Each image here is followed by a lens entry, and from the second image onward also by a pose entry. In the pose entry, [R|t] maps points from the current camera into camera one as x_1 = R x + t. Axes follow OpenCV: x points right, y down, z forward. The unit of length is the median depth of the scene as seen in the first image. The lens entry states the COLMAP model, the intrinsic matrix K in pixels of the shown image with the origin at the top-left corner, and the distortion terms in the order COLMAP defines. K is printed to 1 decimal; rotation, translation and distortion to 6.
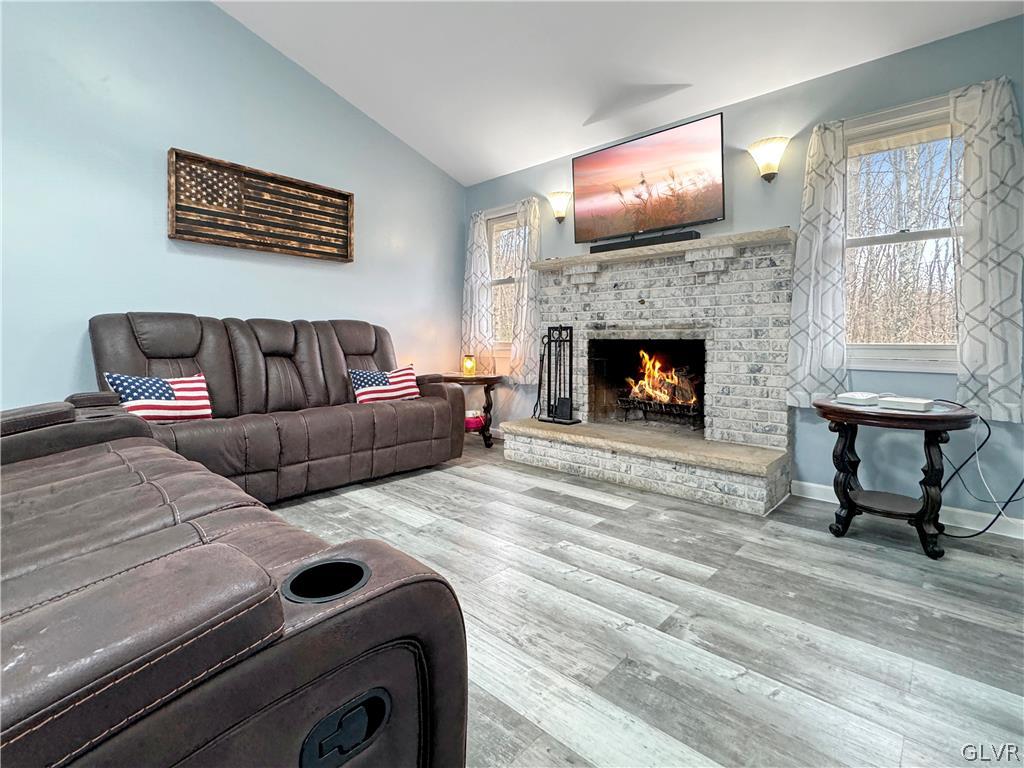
lens RADIAL K [[484.9, 0, 515.6], [0, 484.9, 344.2], [0, 0, 1]] dist [-0.001999, -0.000117]
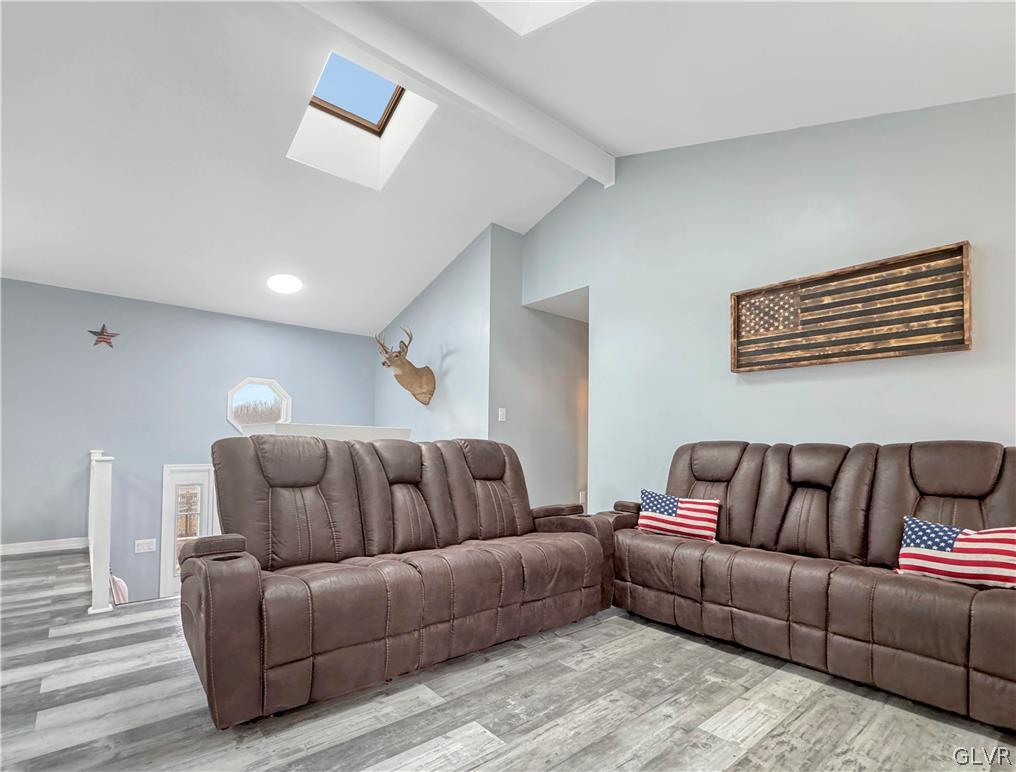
lens RADIAL K [[497.5, 0, 503.0], [0, 497.5, 430.8], [0, 0, 1]] dist [-0.002282, -0.000273]
pose [[-0.129937, -0.036483, -0.990851, 0.450473], [-0.015128, 0.999279, -0.034809, -0.036664], [0.991407, 0.010467, -0.130395, 0.581410]]
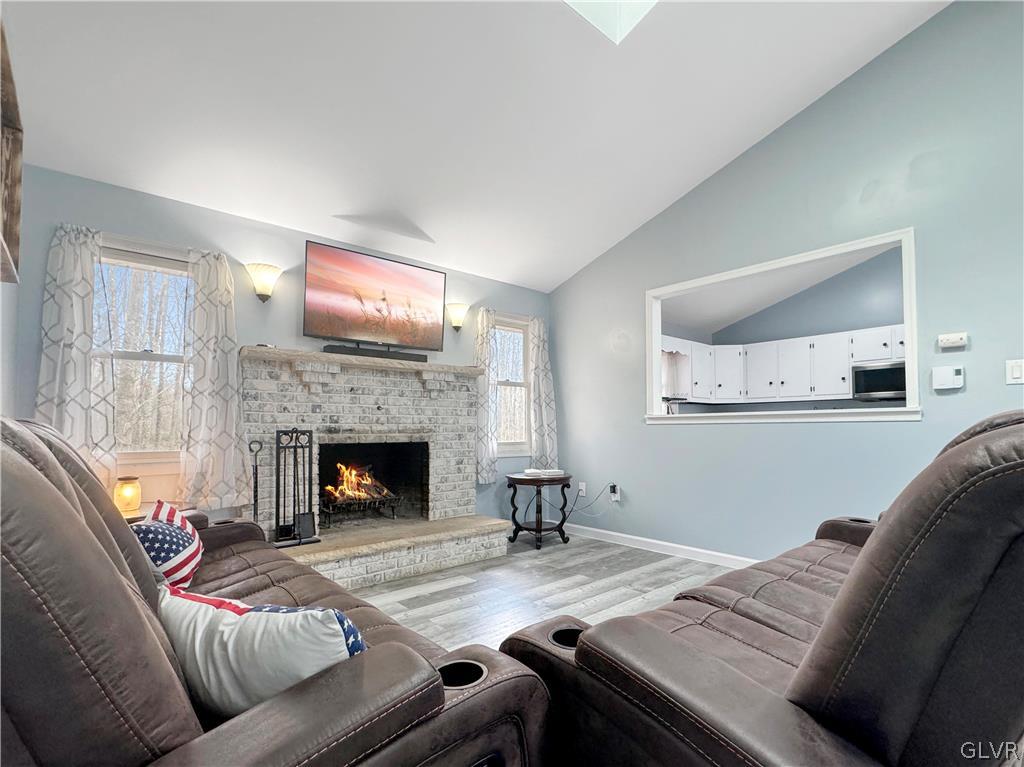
lens RADIAL K [[499.4, 0, 512.3], [0, 499.4, 411.9], [0, 0, 1]] dist [-0.000439, -0.000178]
pose [[0.113948, 0.027302, 0.993111, -0.859415], [0.007722, 0.999568, -0.028365, -0.047523], [-0.993457, 0.010900, 0.113688, 0.614258]]
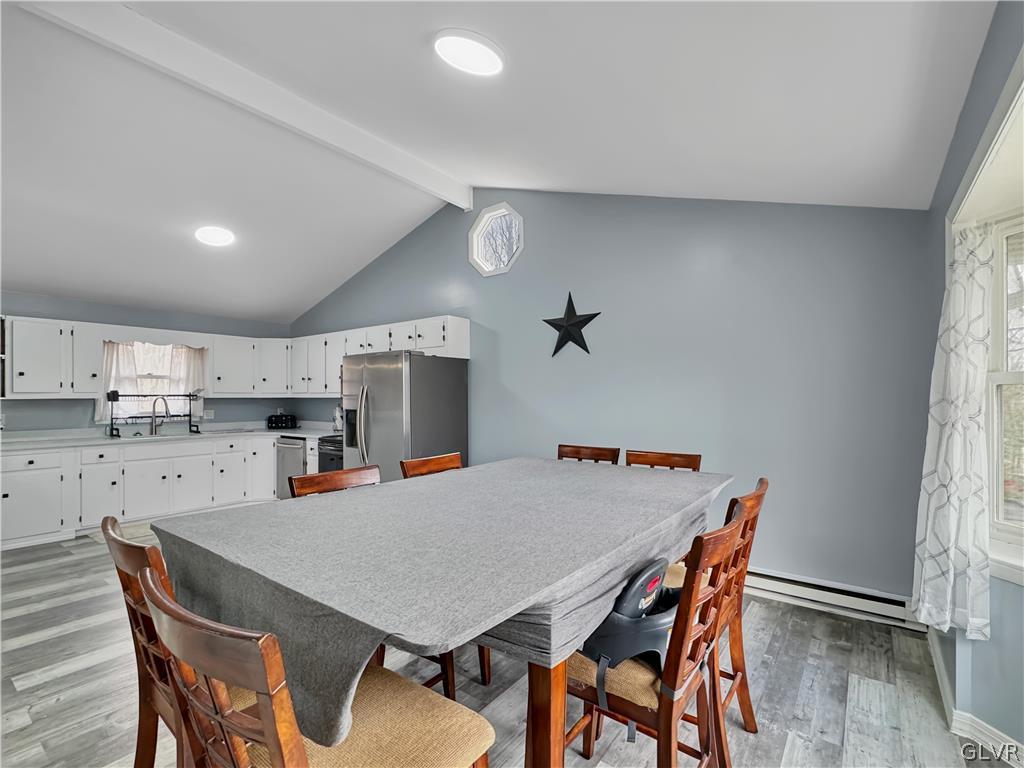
lens RADIAL K [[473.4, 0, 512.0], [0, 473.4, 384.0], [0, 0, 1]] dist [0.001100, 0.000039]
pose [[-0.097171, 0.022787, 0.995007, -0.716663], [0.002687, 0.999740, -0.022633, -0.145340], [-0.995264, 0.000474, -0.097207, -0.848379]]
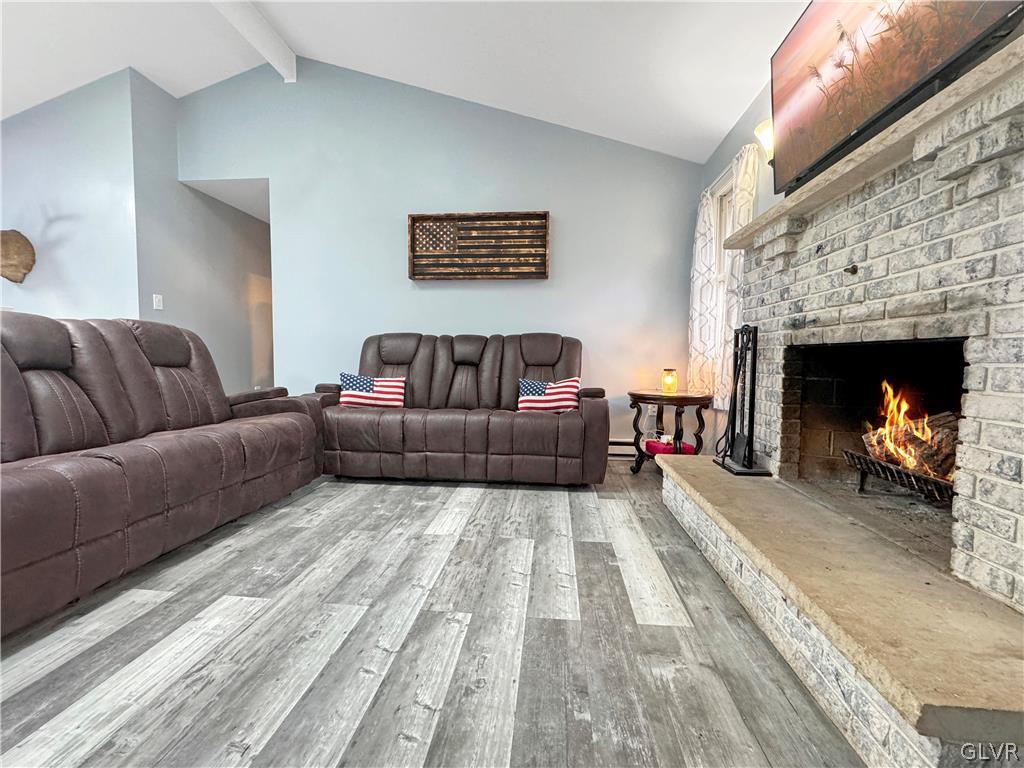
lens RADIAL K [[424.9, 0, 511.7], [0, 424.9, 380.0], [0, 0, 1]] dist [-0.002252, -0.000095]
pose [[0.594763, 0.041485, -0.802830, 0.438548], [-0.006922, 0.998895, 0.046489, 0.012404], [0.803871, -0.022093, 0.594393, 0.459772]]
